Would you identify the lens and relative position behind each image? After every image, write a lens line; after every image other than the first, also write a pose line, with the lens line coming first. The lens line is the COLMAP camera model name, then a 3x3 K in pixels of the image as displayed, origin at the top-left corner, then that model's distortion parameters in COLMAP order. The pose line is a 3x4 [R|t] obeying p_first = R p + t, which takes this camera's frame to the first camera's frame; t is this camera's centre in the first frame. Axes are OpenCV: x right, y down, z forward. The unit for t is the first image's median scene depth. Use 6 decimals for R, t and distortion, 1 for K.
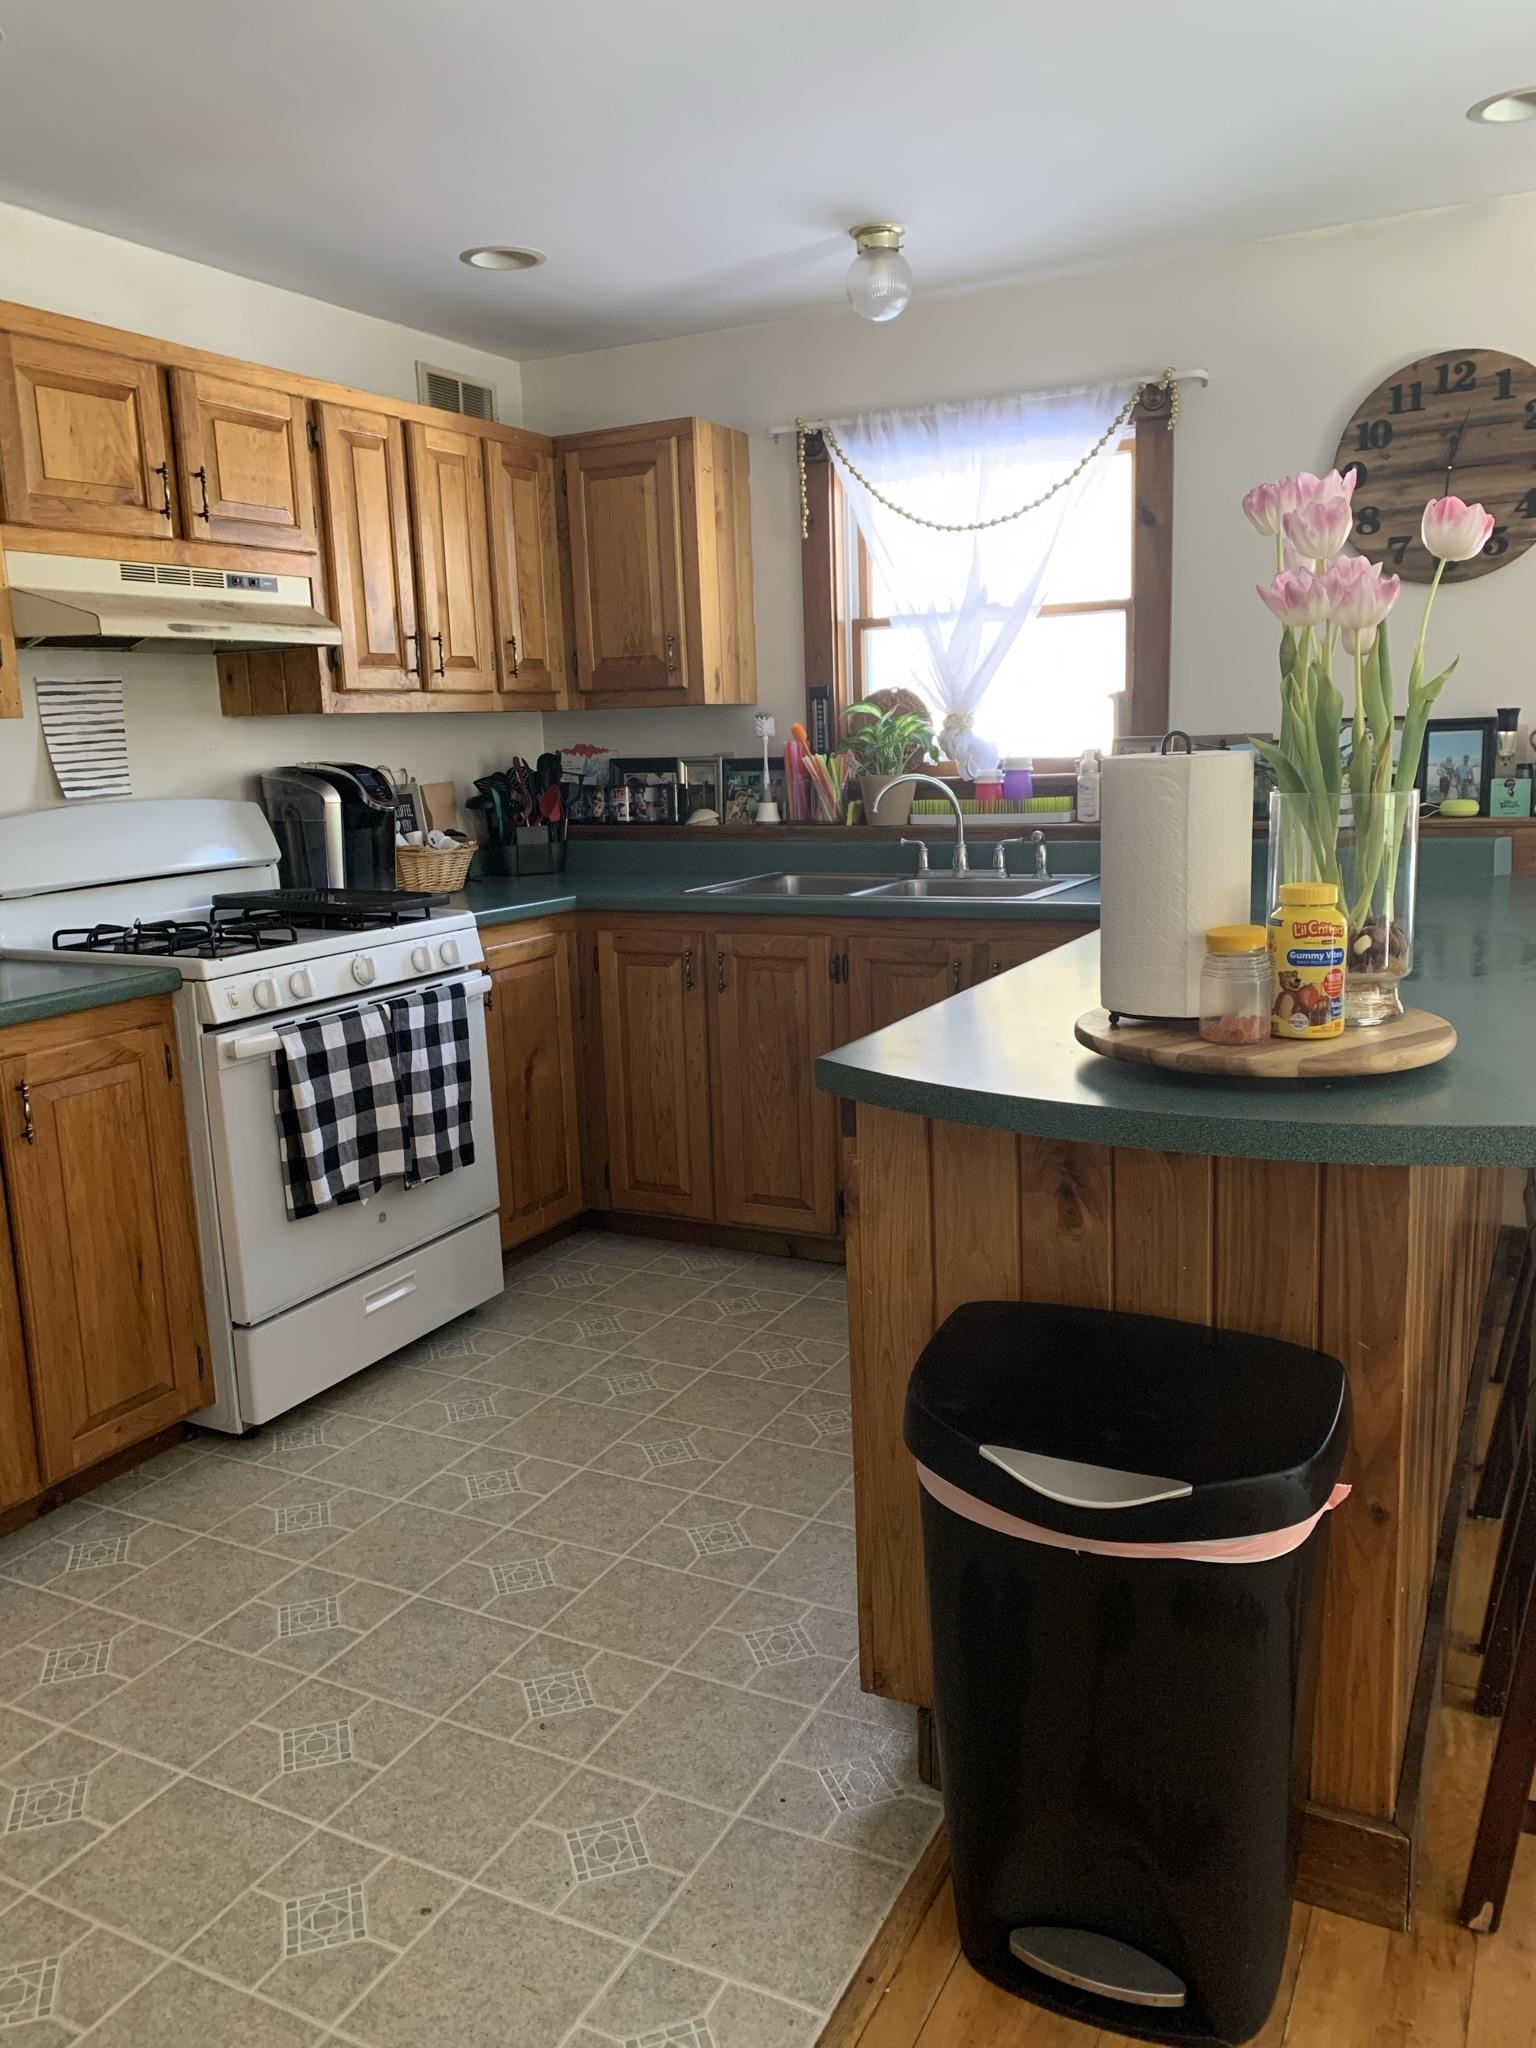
lens RADIAL K [[1600.9, 0, 768.0], [0, 1600.9, 1024.0], [0, 0, 1]] dist [0.006064, -0.004578]
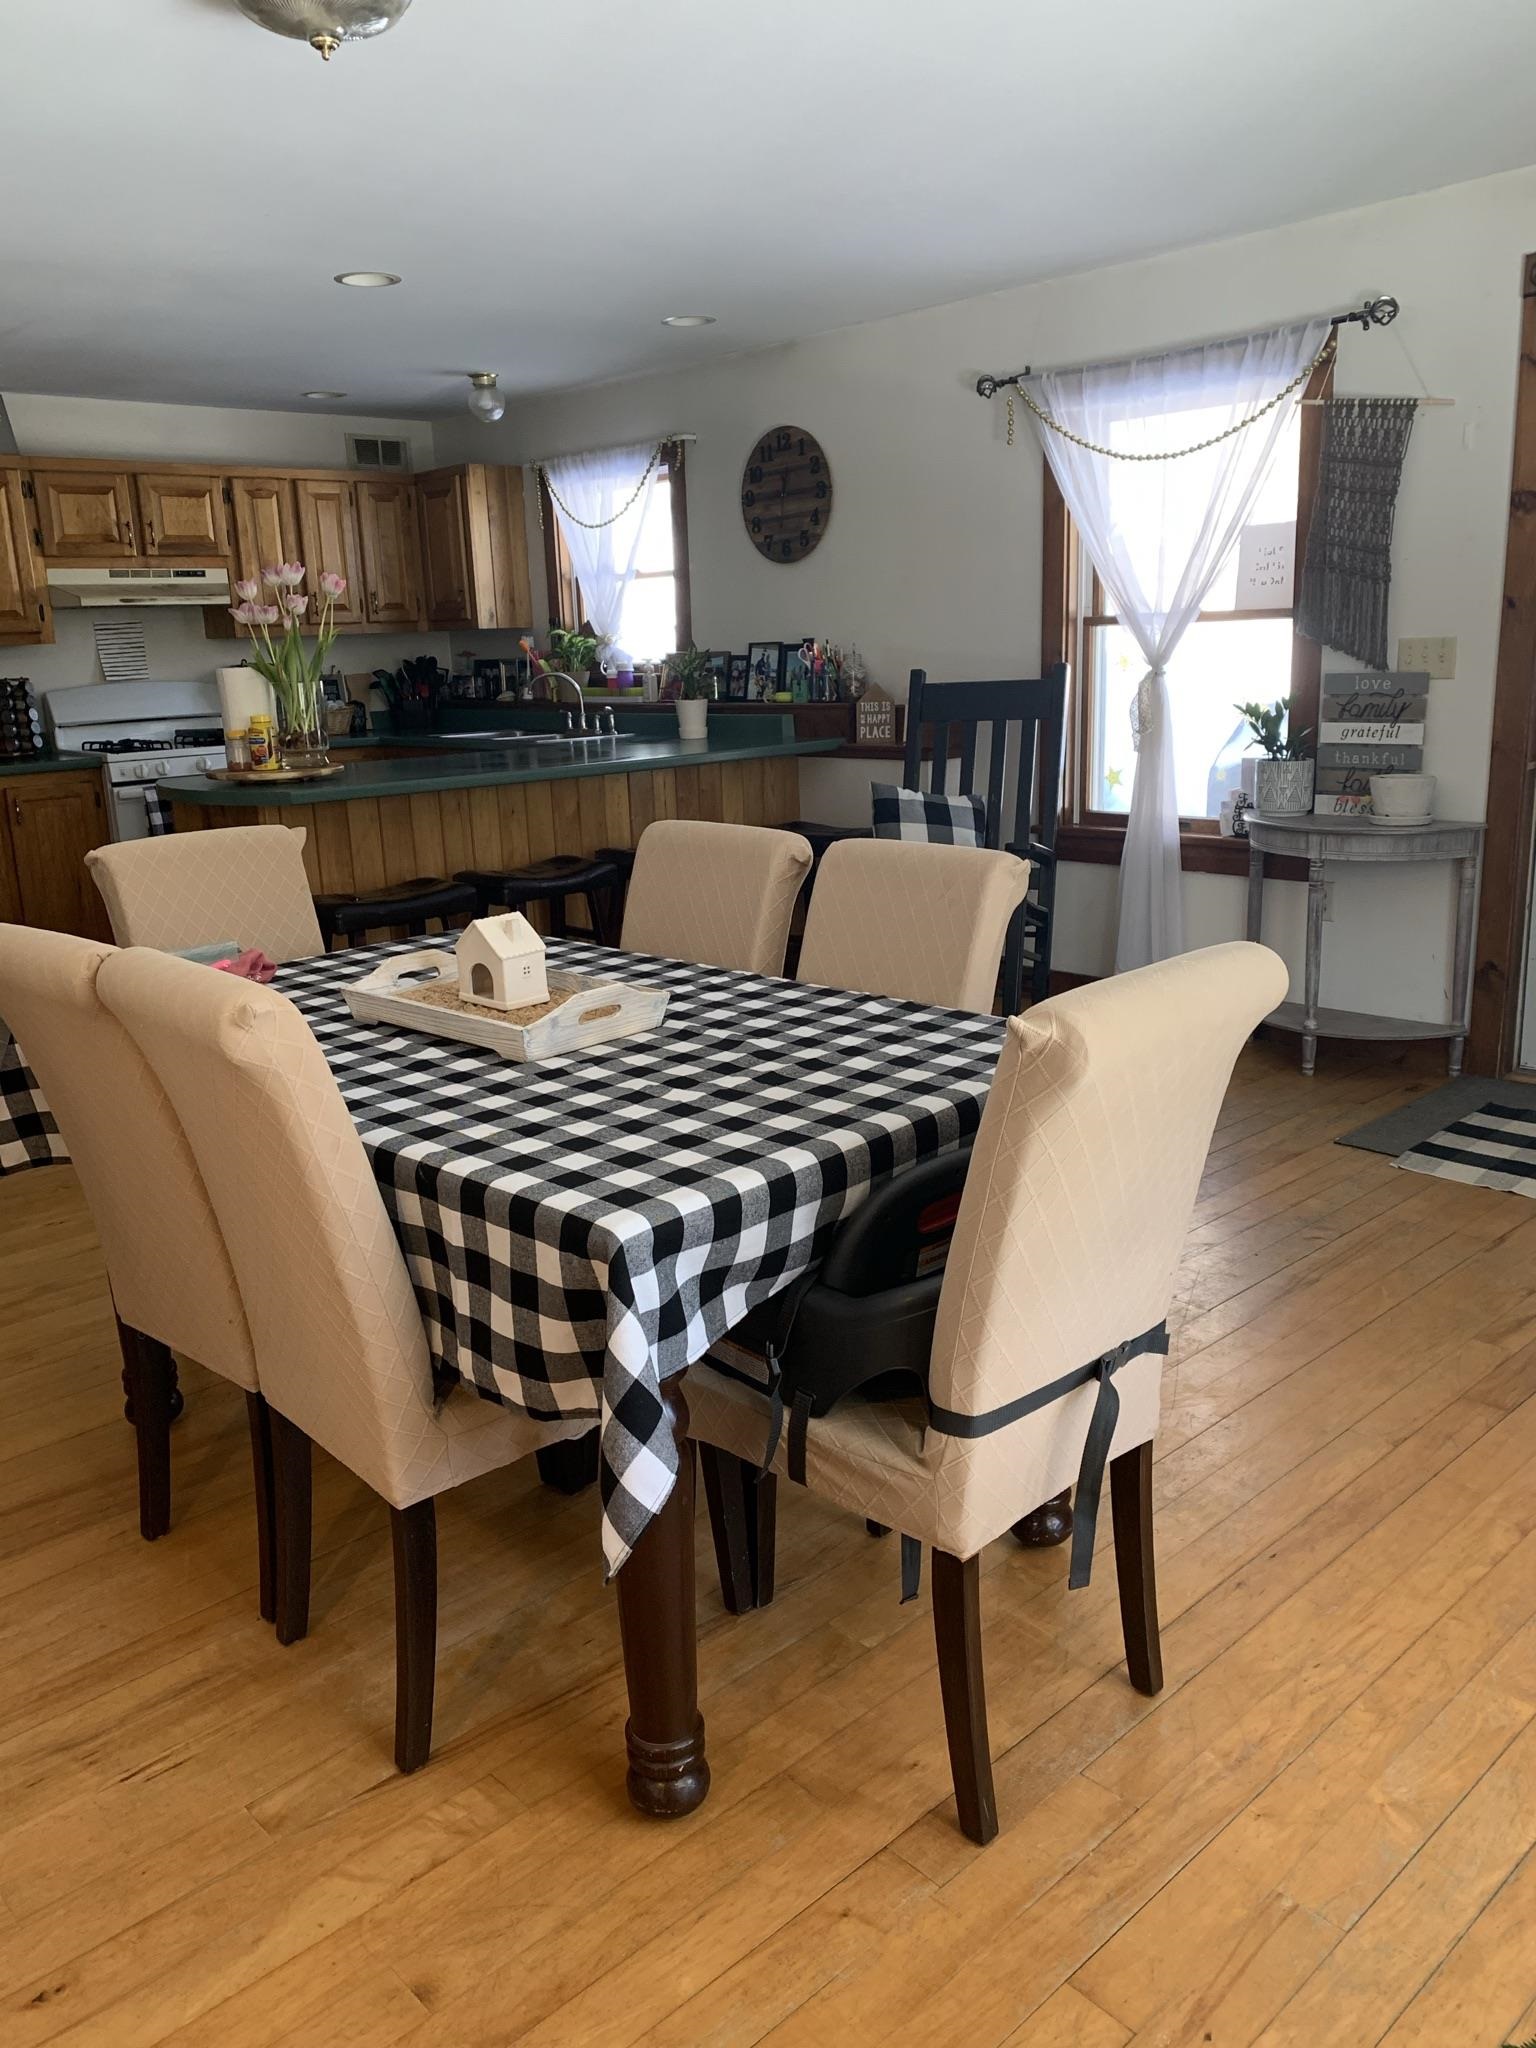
lens RADIAL K [[1600.9, 0, 768.0], [0, 1600.9, 1024.0], [0, 0, 1]] dist [0.006064, -0.004578]
pose [[0.941382, 0.080913, -0.327495, 0.948769], [-0.057984, 0.995171, 0.079198, 0.077811], [0.332322, -0.055566, 0.941528, -0.612994]]
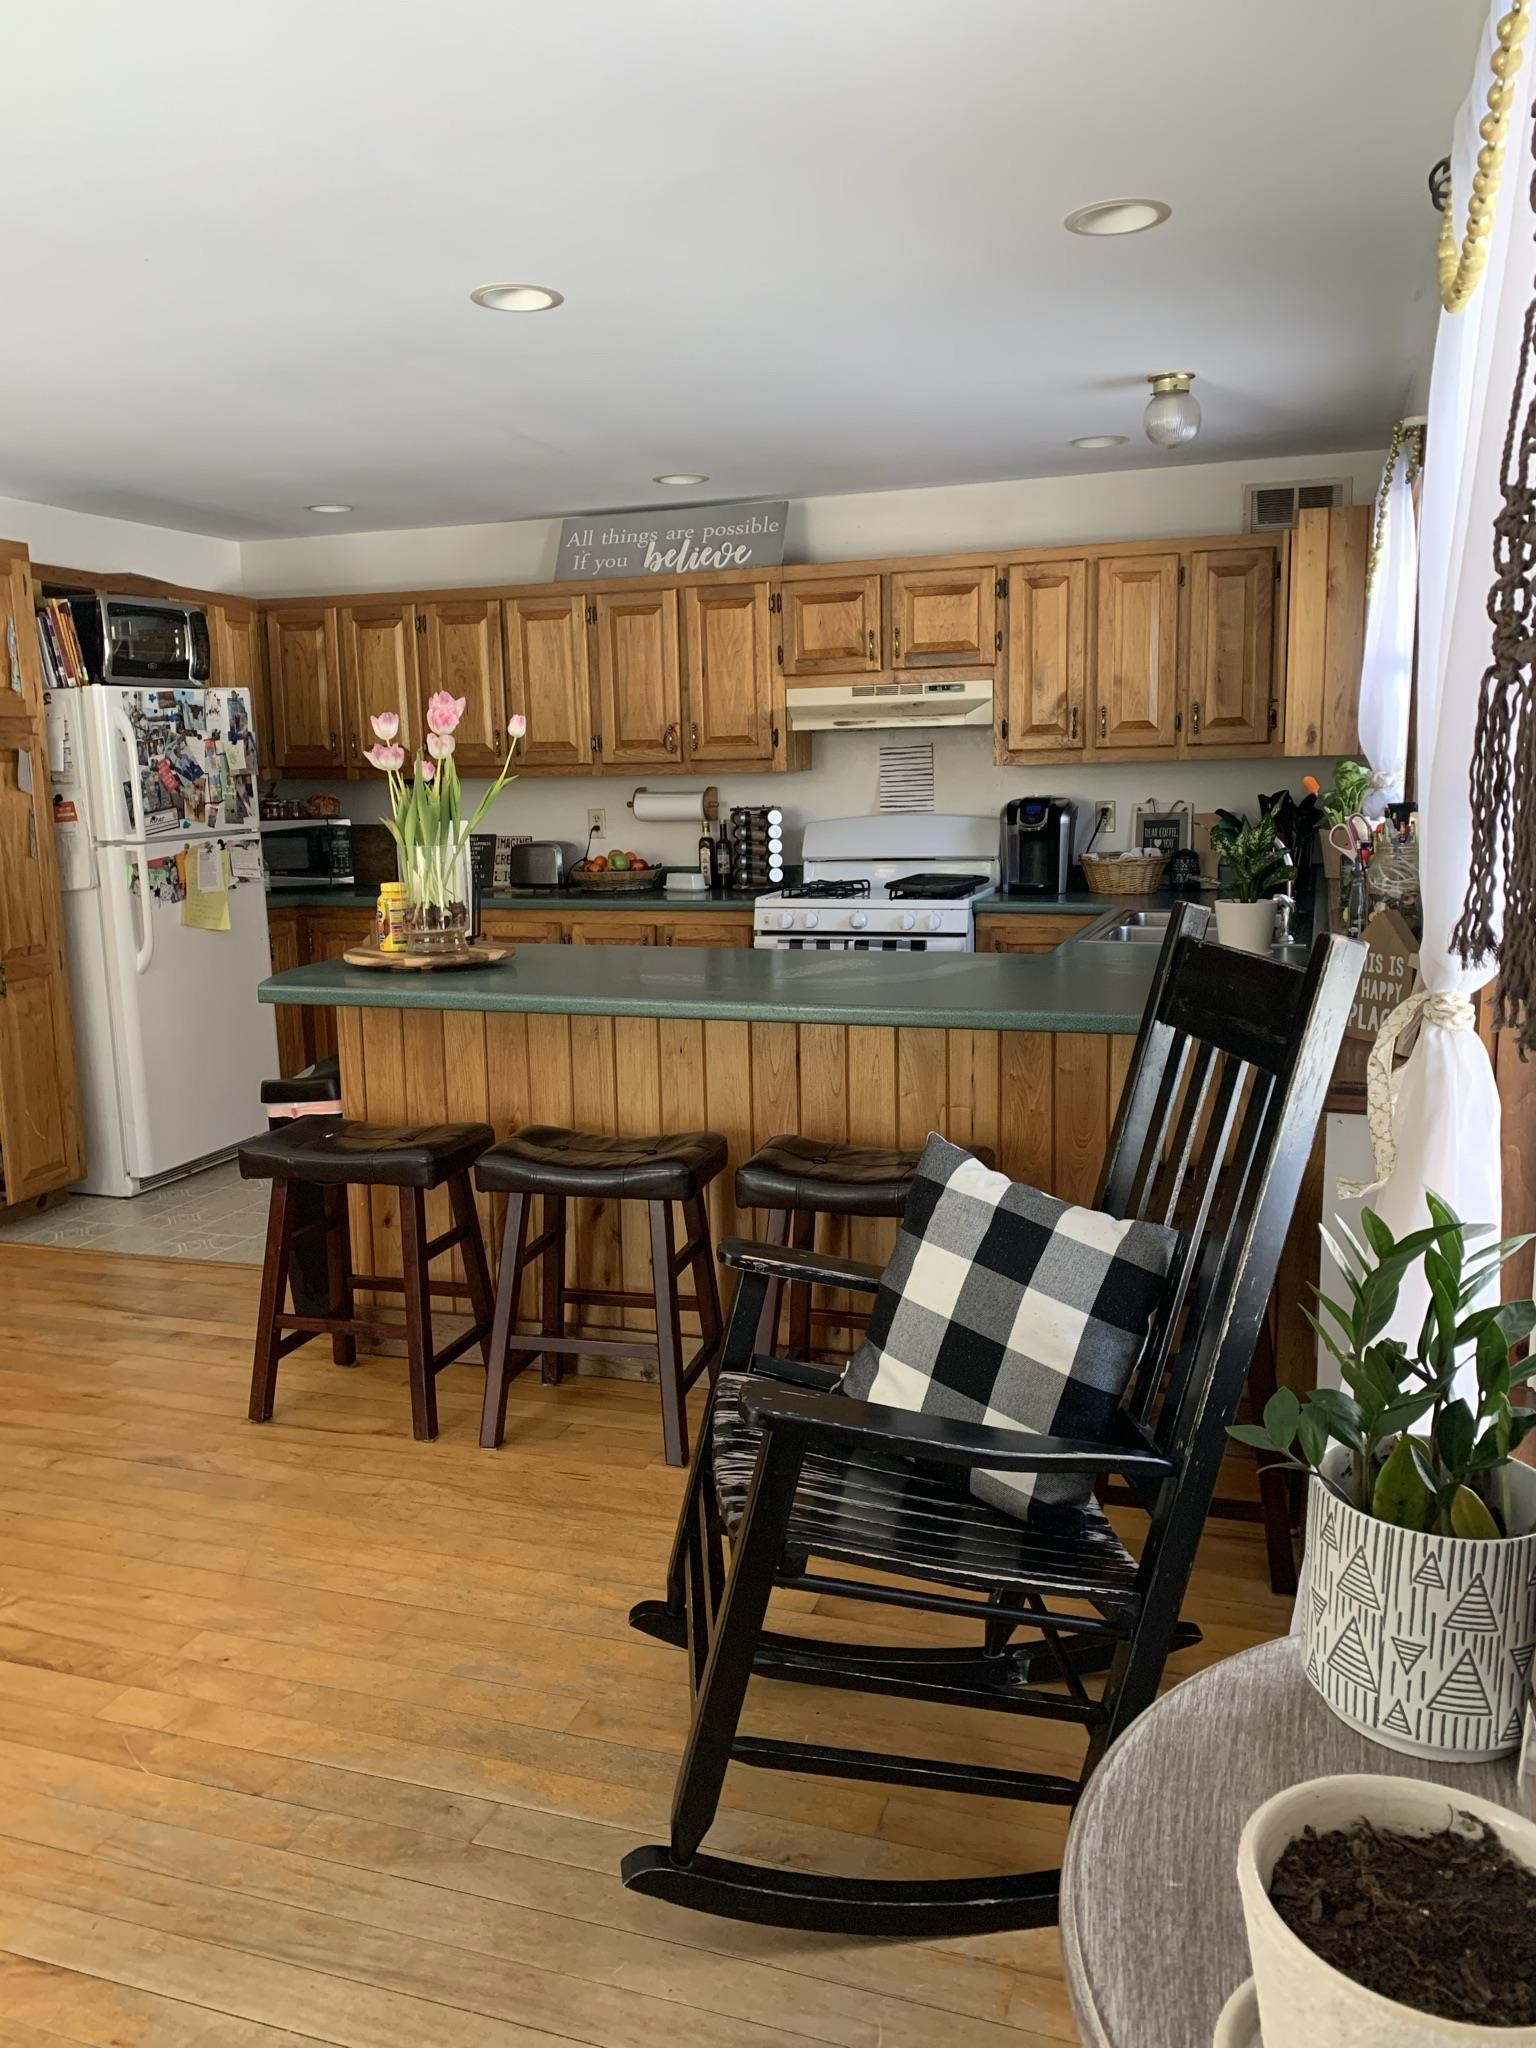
lens RADIAL K [[1600.9, 0, 768.0], [0, 1600.9, 1024.0], [0, 0, 1]] dist [0.006064, -0.004578]
pose [[0.133221, 0.185901, -0.973495, 1.174109], [-0.160723, 0.973301, 0.163869, -0.157617], [0.977967, 0.134632, 0.159543, 0.531381]]
